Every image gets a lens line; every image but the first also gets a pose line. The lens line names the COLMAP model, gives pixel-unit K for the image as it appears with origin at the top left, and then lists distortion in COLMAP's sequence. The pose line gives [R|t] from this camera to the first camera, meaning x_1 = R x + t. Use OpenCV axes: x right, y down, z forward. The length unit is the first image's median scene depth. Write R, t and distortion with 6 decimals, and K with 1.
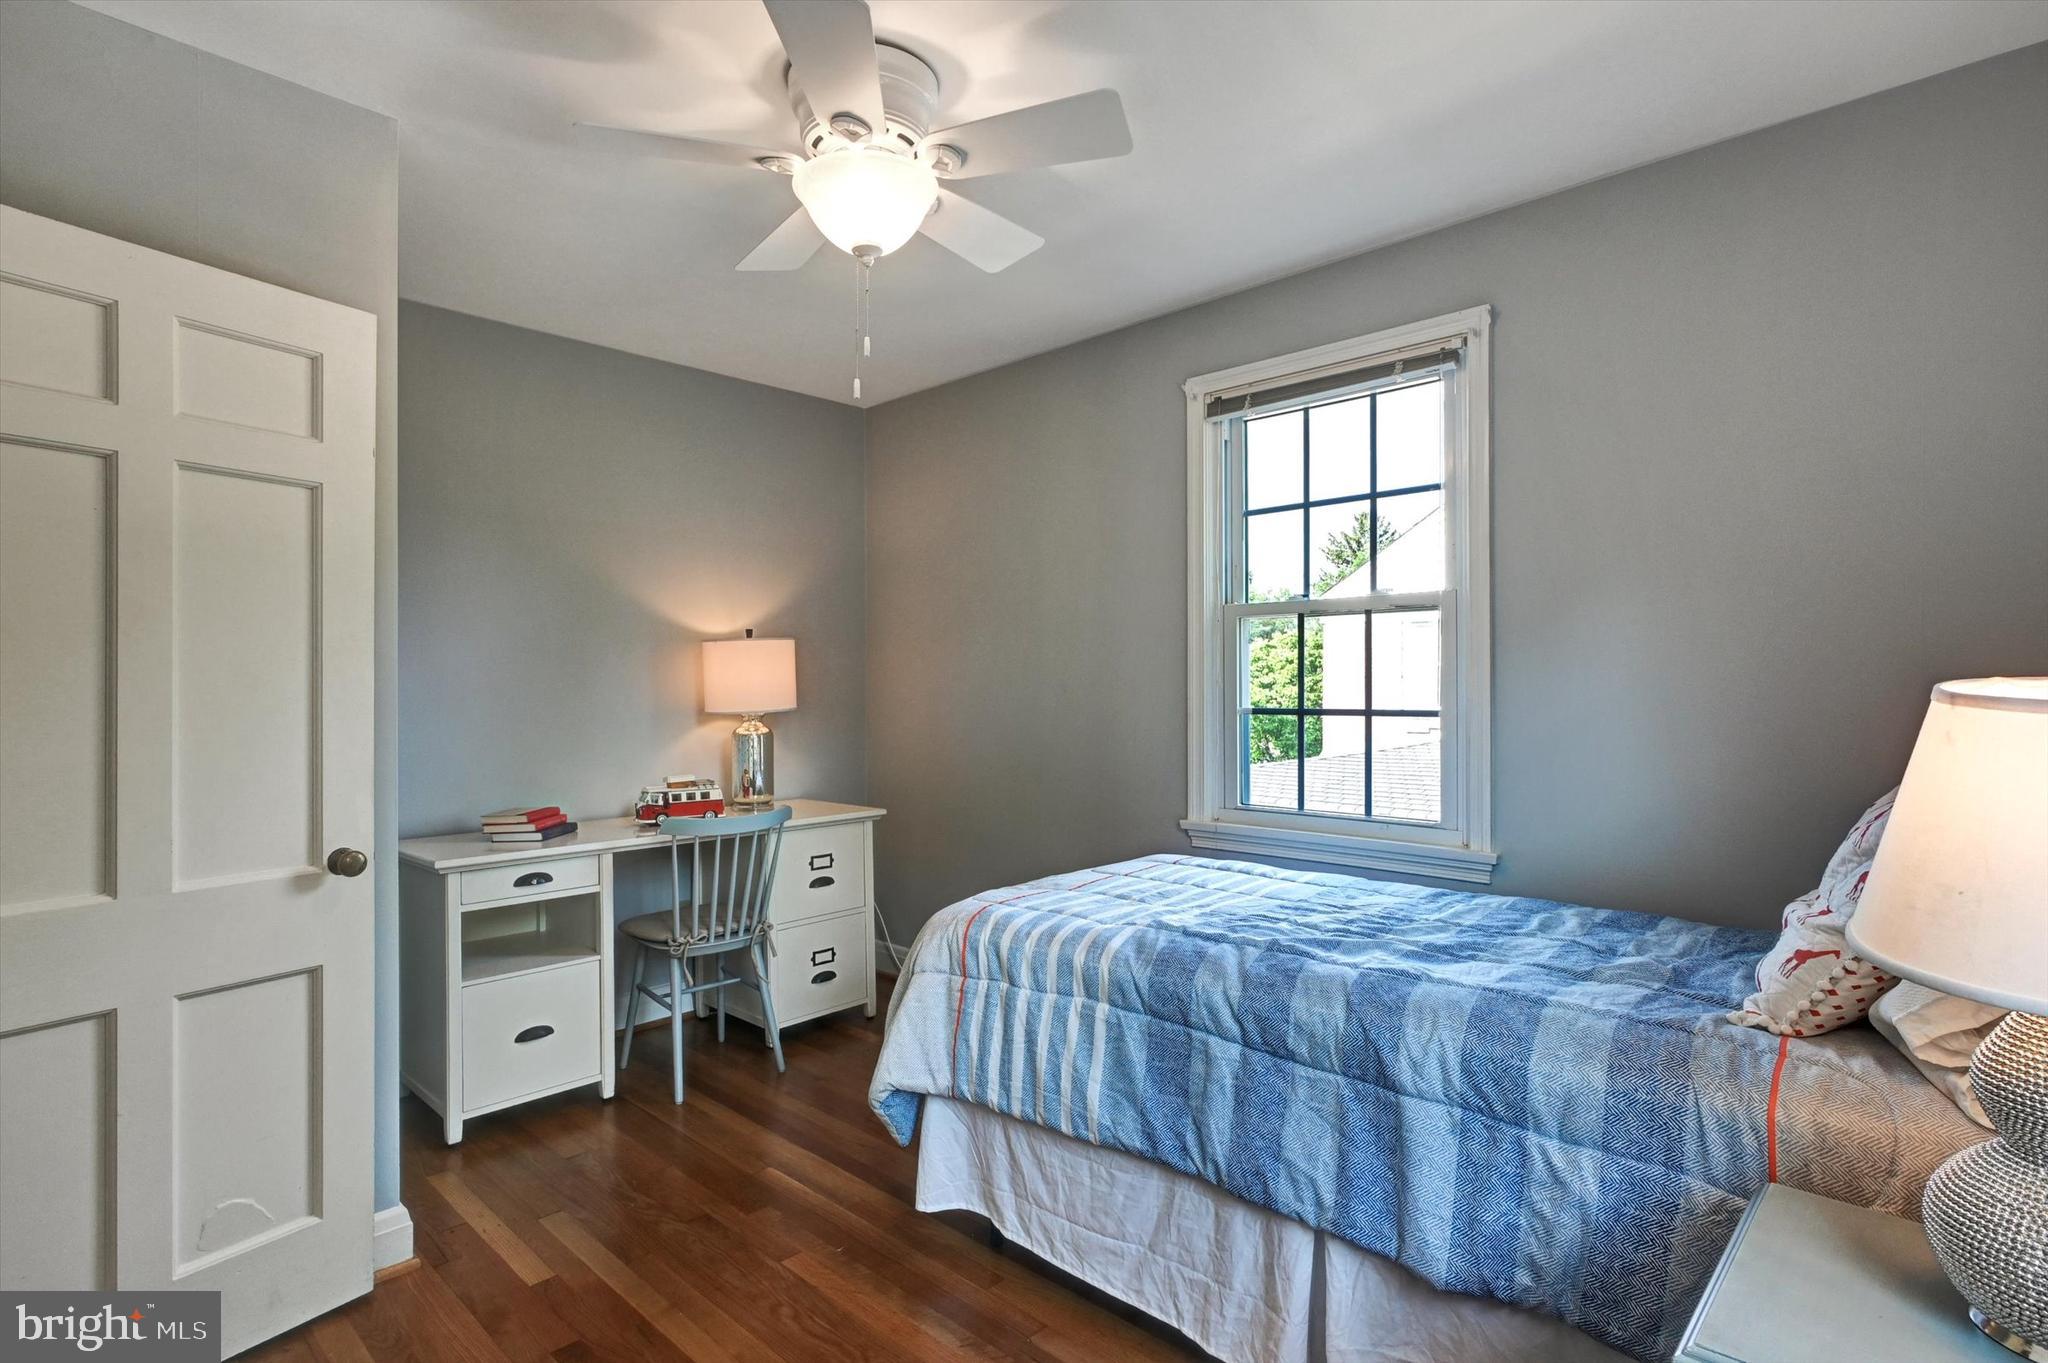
lens RADIAL K [[1025.0, 0, 1017.1], [0, 1025.0, 685.8], [0, 0, 1]] dist [0.000595, 0.001230]
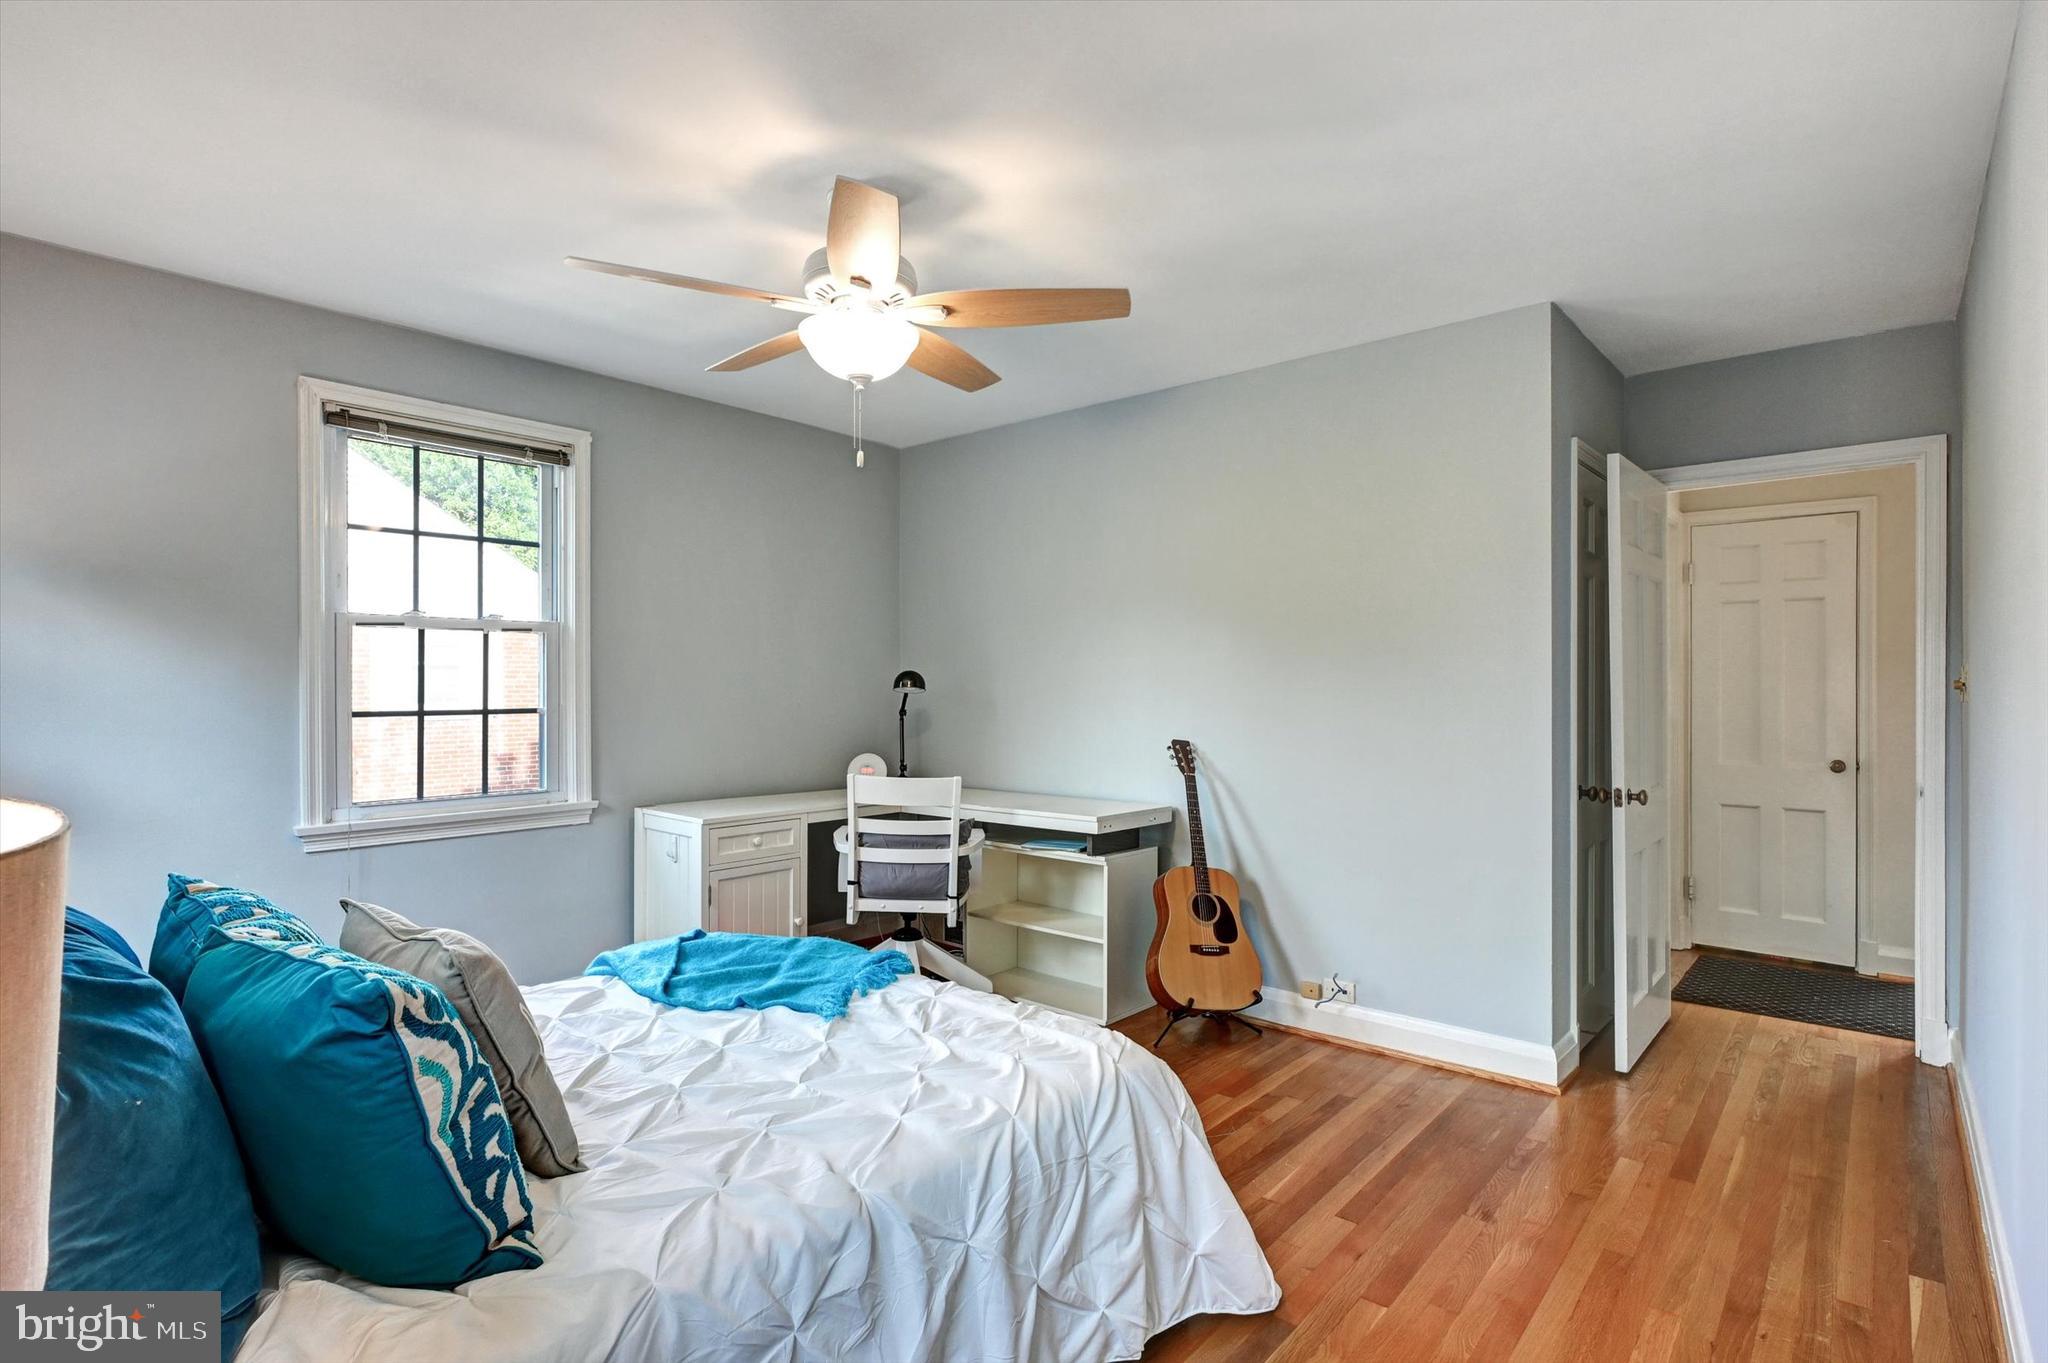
lens RADIAL K [[1025.0, 0, 1017.1], [0, 1025.0, 685.8], [0, 0, 1]] dist [0.000595, 0.001230]
pose [[-0.069838, 0.009040, 0.997517, -0.913527], [-0.004047, 0.999948, -0.009346, 0.003058], [-0.997550, -0.004690, -0.069798, 0.408690]]
